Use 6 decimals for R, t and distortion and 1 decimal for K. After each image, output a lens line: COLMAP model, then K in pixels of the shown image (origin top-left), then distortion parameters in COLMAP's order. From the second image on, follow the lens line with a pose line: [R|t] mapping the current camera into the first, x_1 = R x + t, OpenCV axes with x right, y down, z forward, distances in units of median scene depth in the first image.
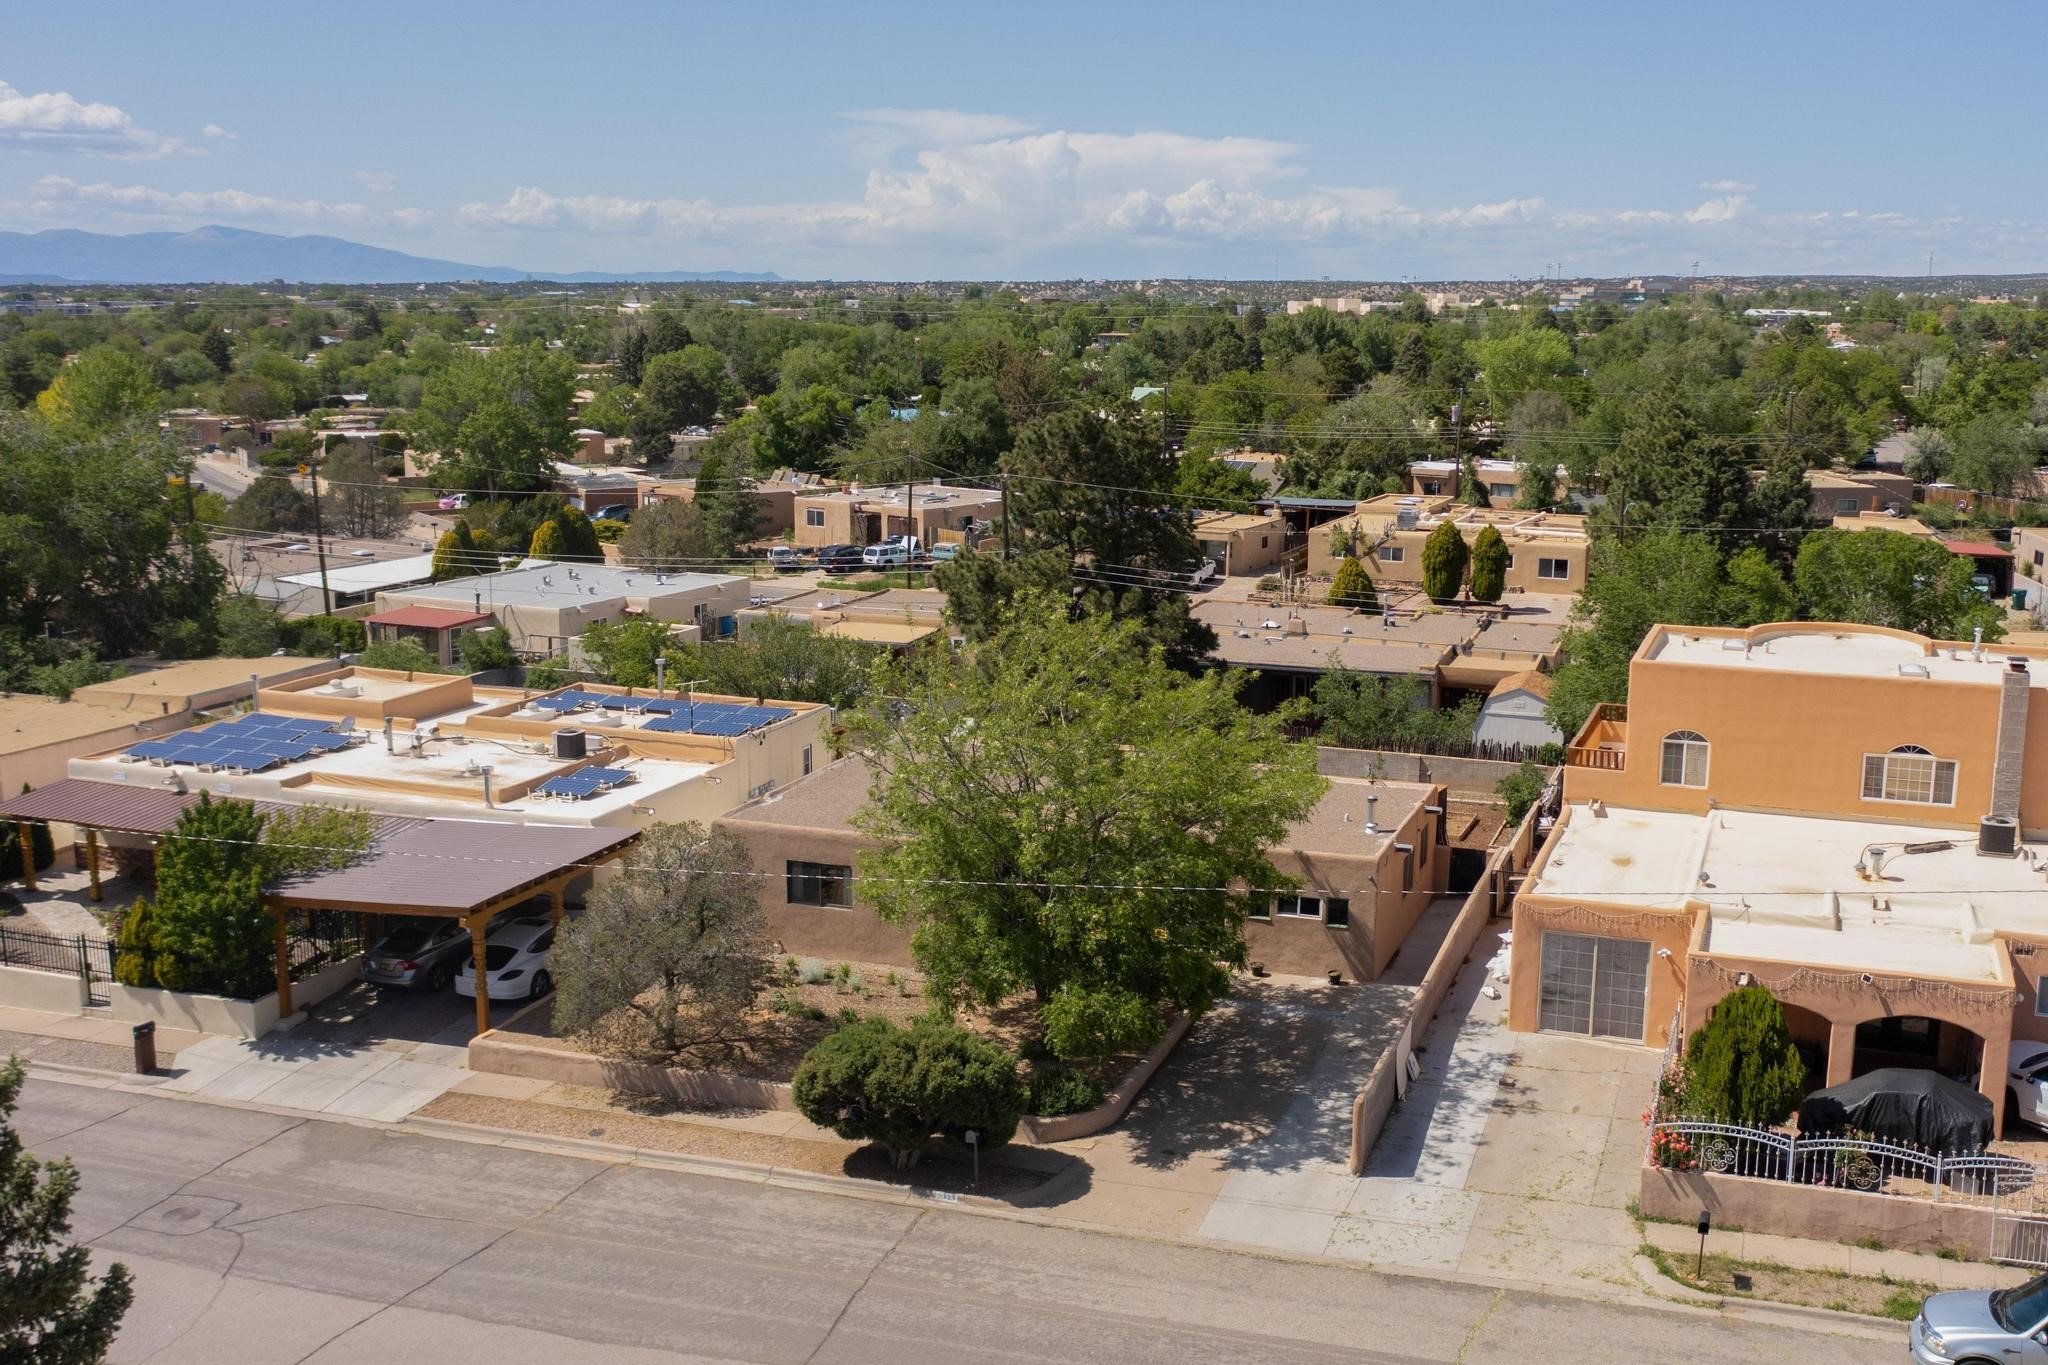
lens RADIAL K [[2000.2, 0, 1178.0], [0, 2000.2, 775.2], [0, 0, 1]] dist [-0.017665, 0.001332]
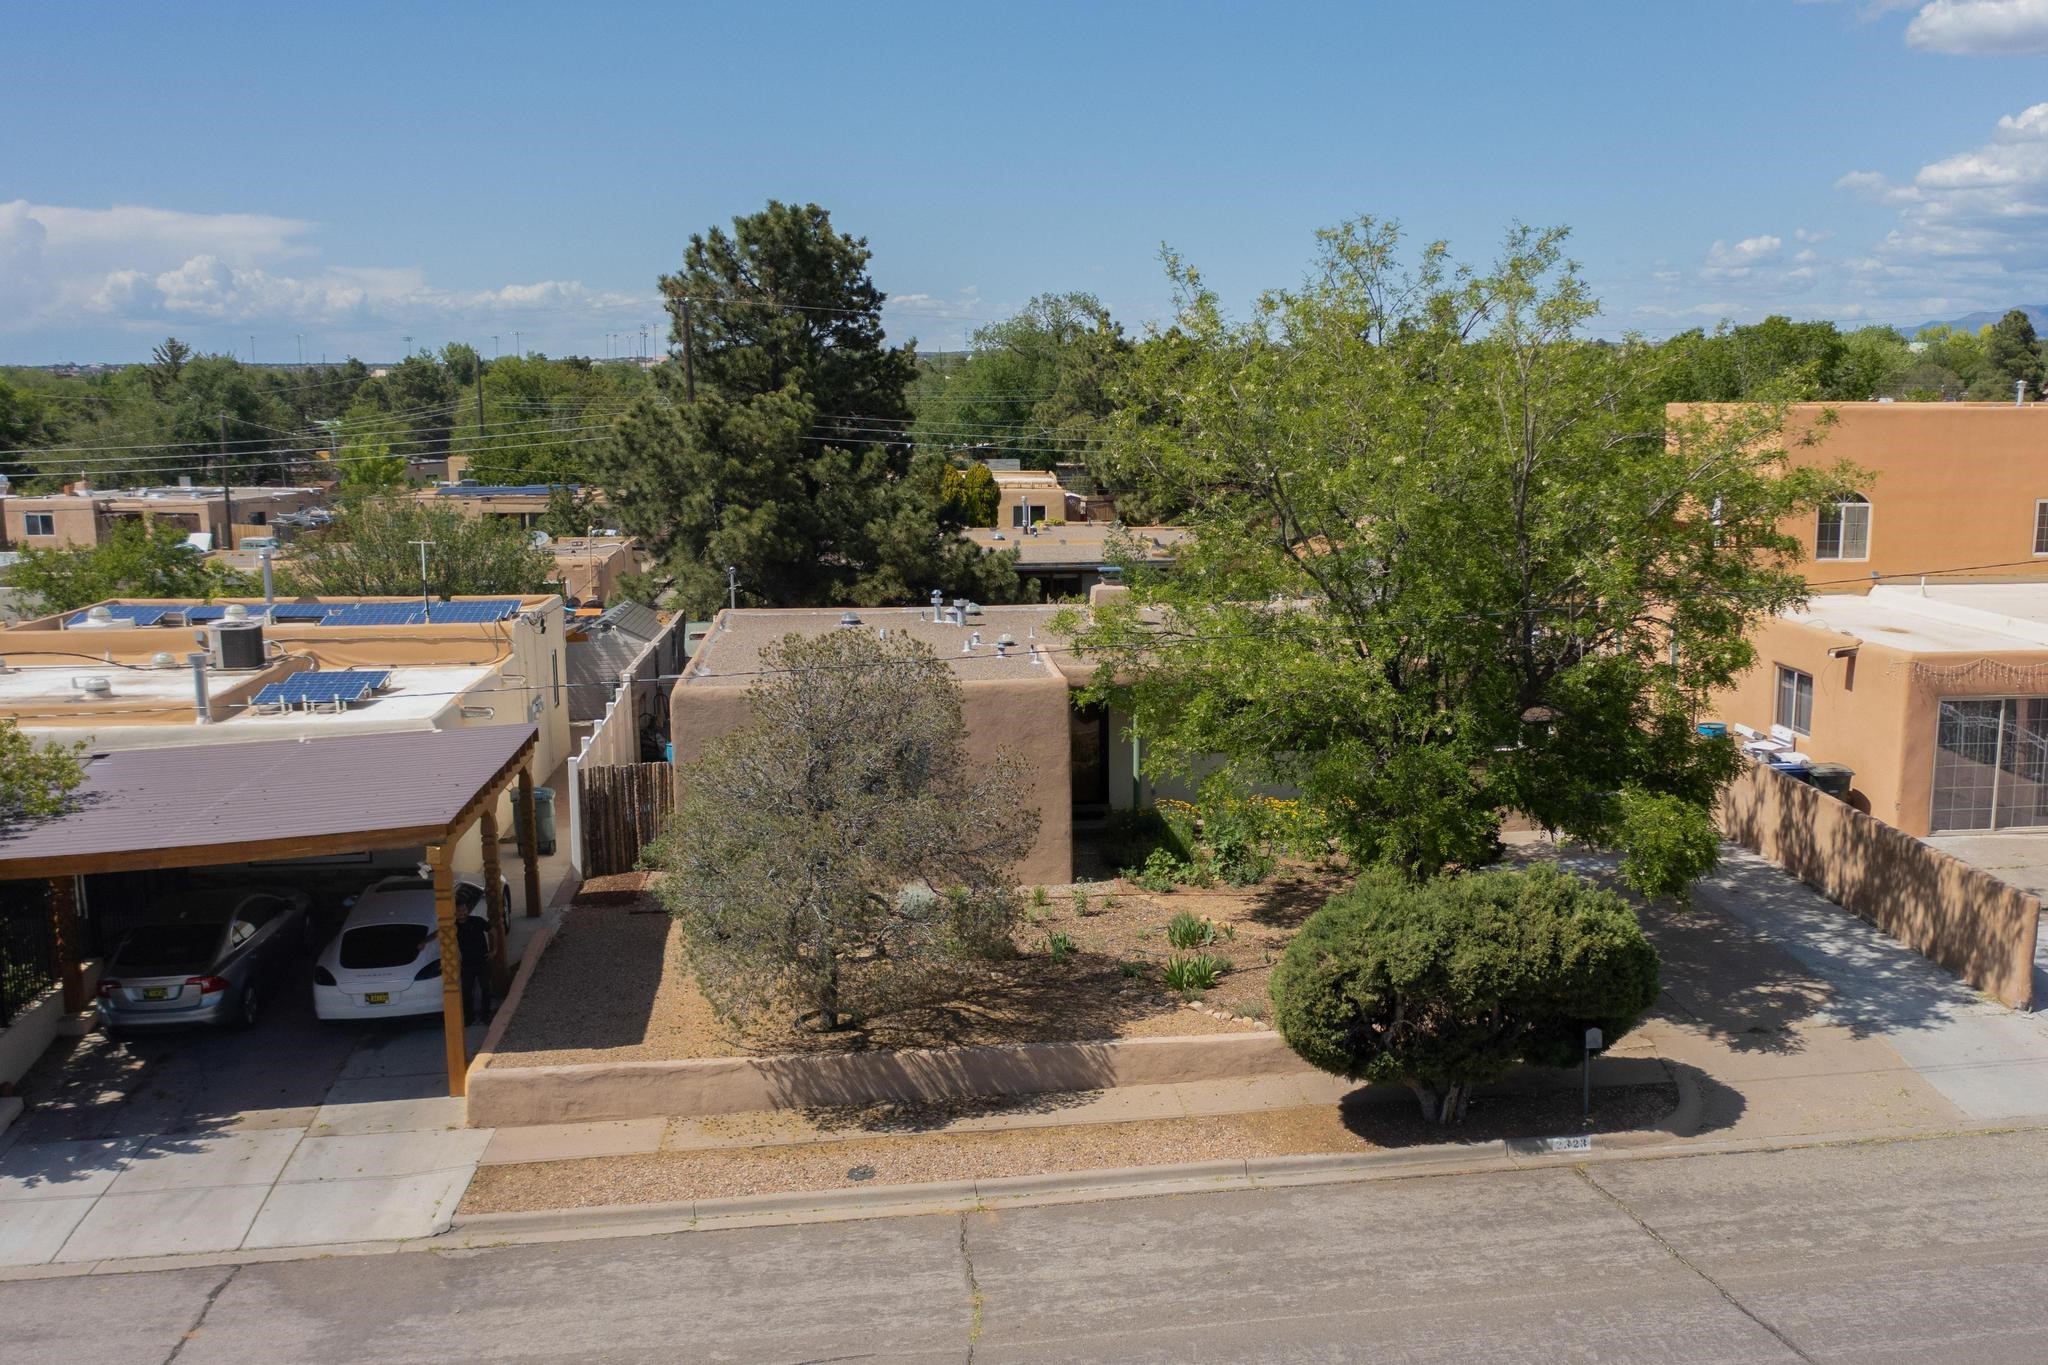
lens RADIAL K [[2000.2, 0, 1178.0], [0, 2000.2, 775.2], [0, 0, 1]] dist [-0.017665, 0.001332]
pose [[0.899205, -0.099372, 0.426093, -0.424810], [0.114797, 0.993332, -0.010601, 0.085434], [-0.422199, 0.058447, 0.904617, 0.456554]]
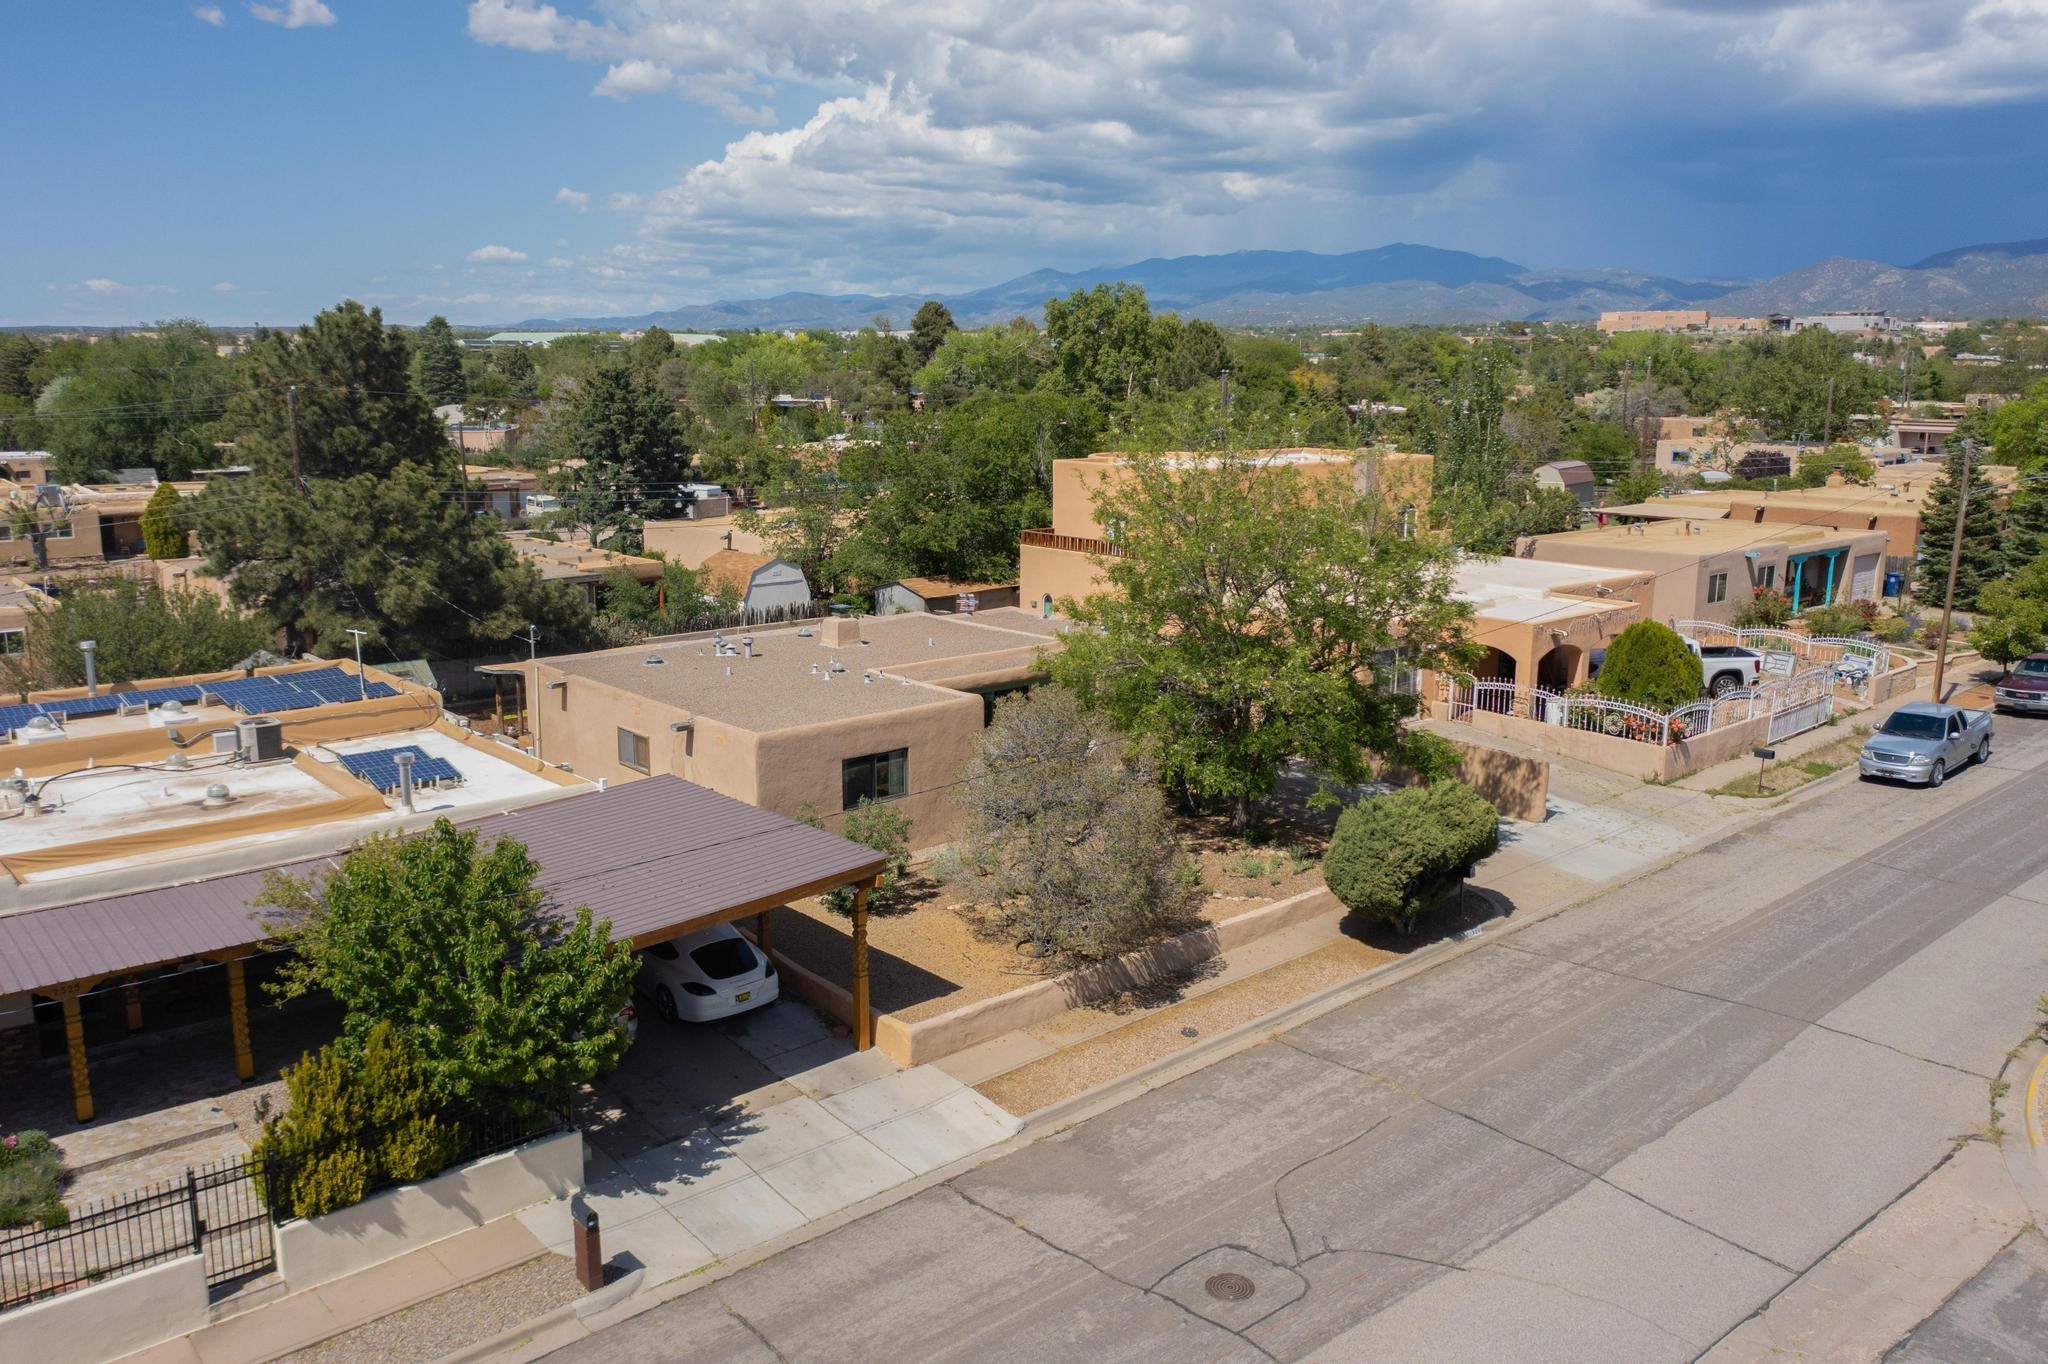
lens RADIAL K [[1595.8, 0, 1024.0], [0, 1595.8, 682.0], [0, 0, 1]] dist [-0.018675, -0.001308]
pose [[0.520585, -0.180557, 0.834500, -0.853969], [0.200832, 0.975856, 0.085857, -0.040261], [-0.829854, 0.122898, 0.544278, 0.653021]]
